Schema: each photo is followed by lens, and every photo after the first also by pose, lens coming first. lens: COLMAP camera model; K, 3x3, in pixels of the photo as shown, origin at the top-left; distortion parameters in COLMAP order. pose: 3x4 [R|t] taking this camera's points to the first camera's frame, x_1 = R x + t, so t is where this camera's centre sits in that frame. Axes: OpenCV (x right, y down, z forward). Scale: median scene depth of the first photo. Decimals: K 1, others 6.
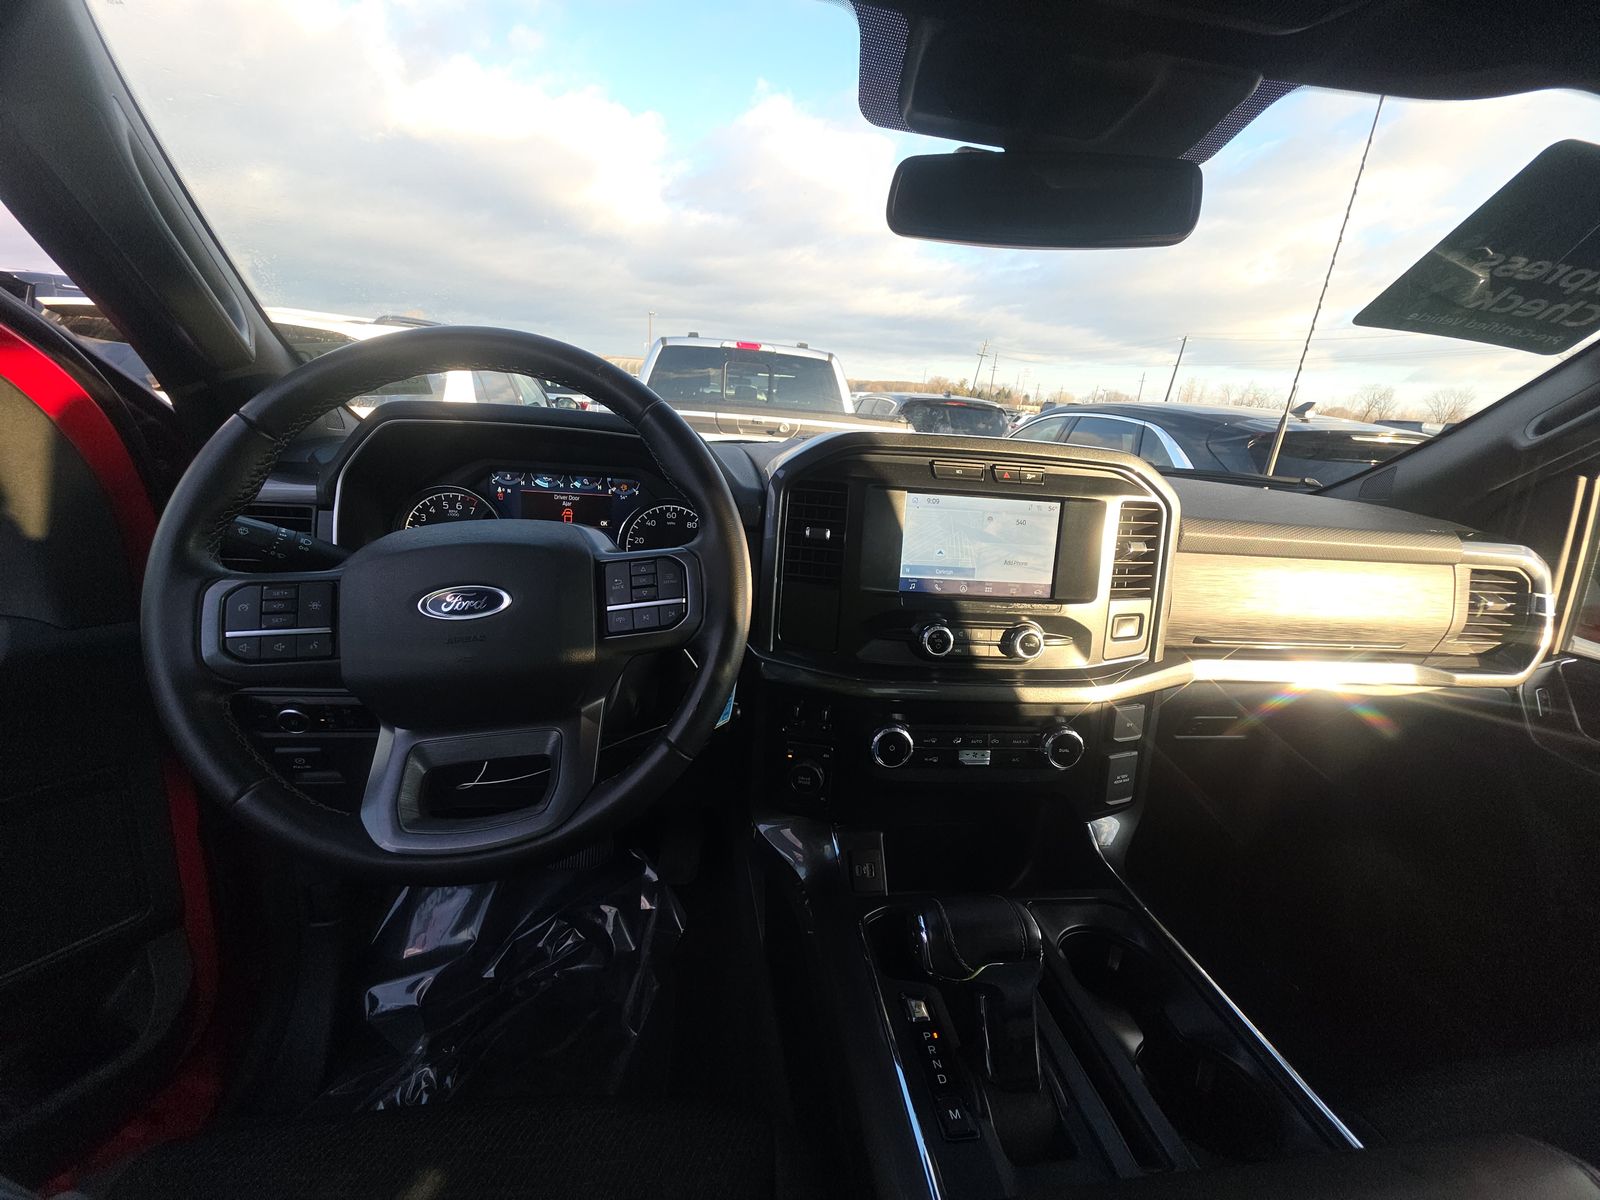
lens RADIAL K [[630.2, 0, 799.5], [0, 630.2, 597.2], [0, 0, 1]] dist [0.010261, -0.004714]
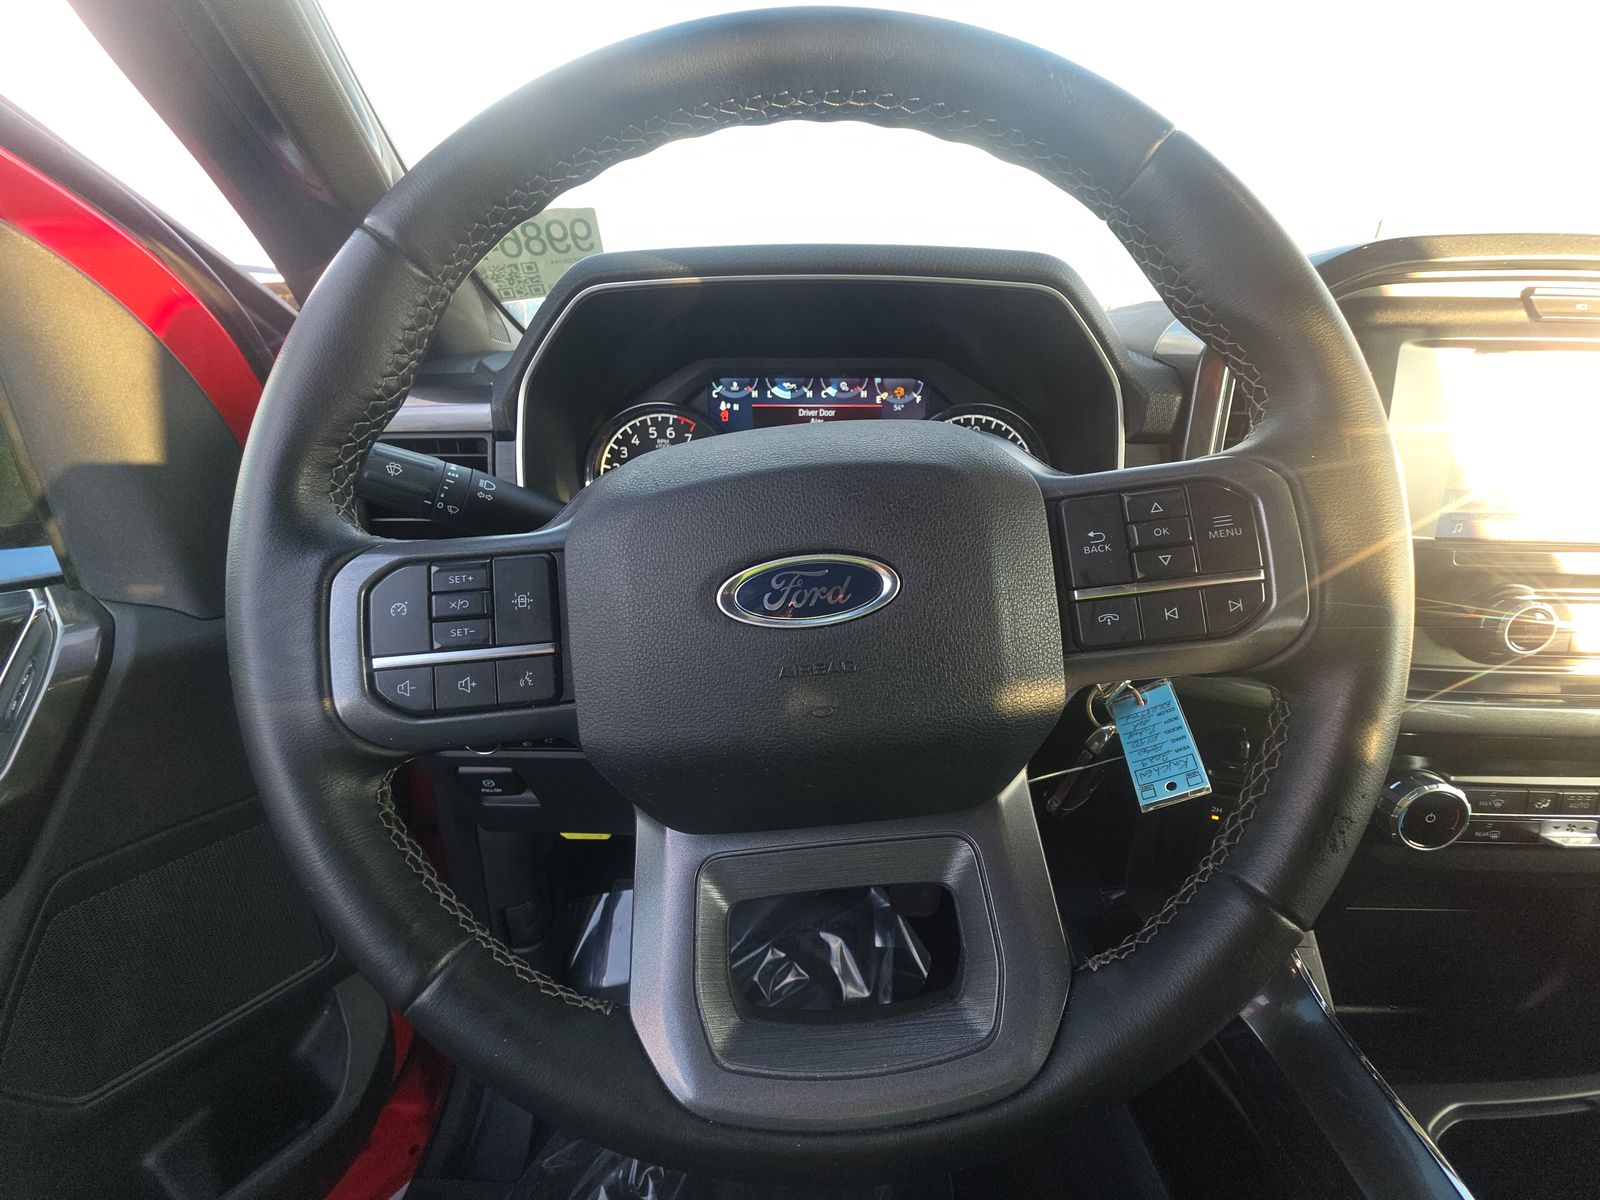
lens RADIAL K [[630.2, 0, 799.5], [0, 630.2, 597.2], [0, 0, 1]] dist [0.010261, -0.004714]
pose [[0.984398, -0.012359, -0.175520, -0.394905], [0.026286, 0.996666, 0.077245, -0.020456], [0.173980, -0.080654, 0.981441, 0.467010]]
